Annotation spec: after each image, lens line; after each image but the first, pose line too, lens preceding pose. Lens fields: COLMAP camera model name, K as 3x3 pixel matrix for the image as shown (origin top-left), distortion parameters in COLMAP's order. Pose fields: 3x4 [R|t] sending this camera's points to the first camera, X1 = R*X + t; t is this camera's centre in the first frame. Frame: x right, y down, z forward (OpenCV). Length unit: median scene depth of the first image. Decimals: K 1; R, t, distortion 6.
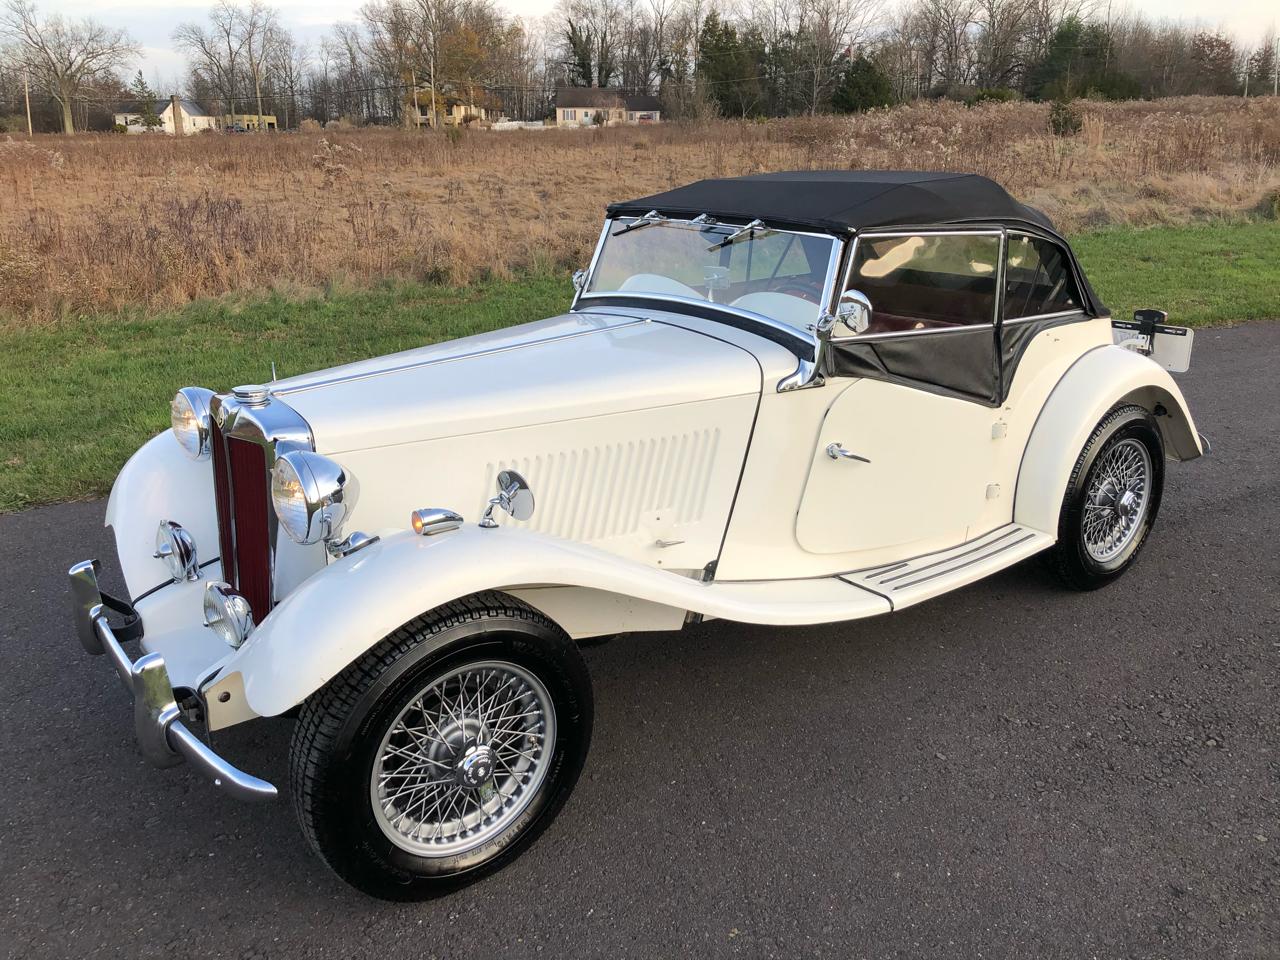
lens RADIAL K [[1074.0, 0, 629.4], [0, 1074.0, 472.6], [0, 0, 1]] dist [0.009793, 0.008949]
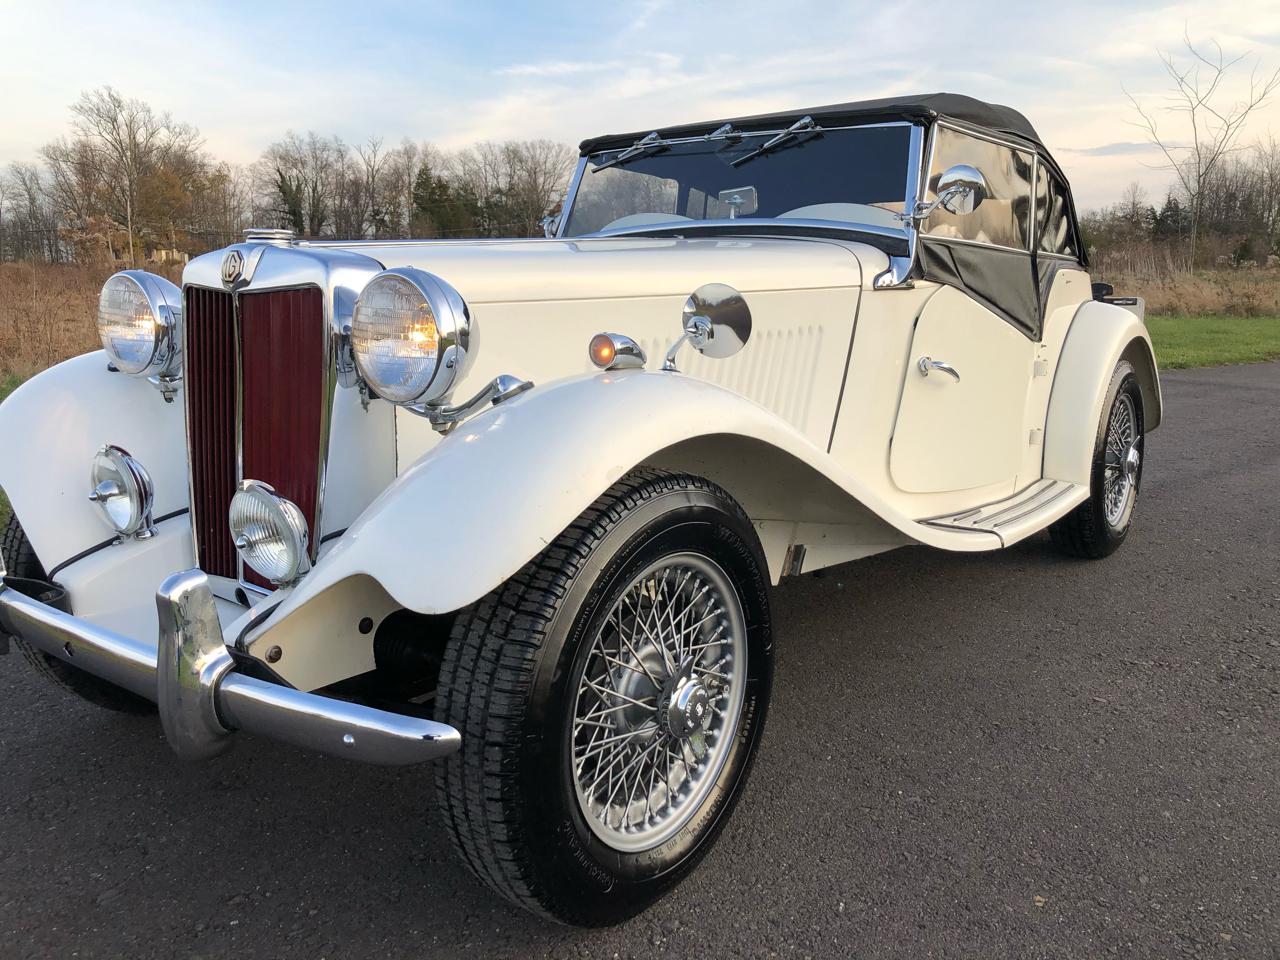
lens RADIAL K [[1074.0, 0, 630.7], [0, 1074.0, 472.9], [0, 0, 1]] dist [0.009793, 0.008949]
pose [[0.964070, -0.036333, 0.263152, -0.208036], [0.072859, 0.988780, -0.130404, 0.124271], [-0.255462, 0.144891, 0.955901, 0.187485]]
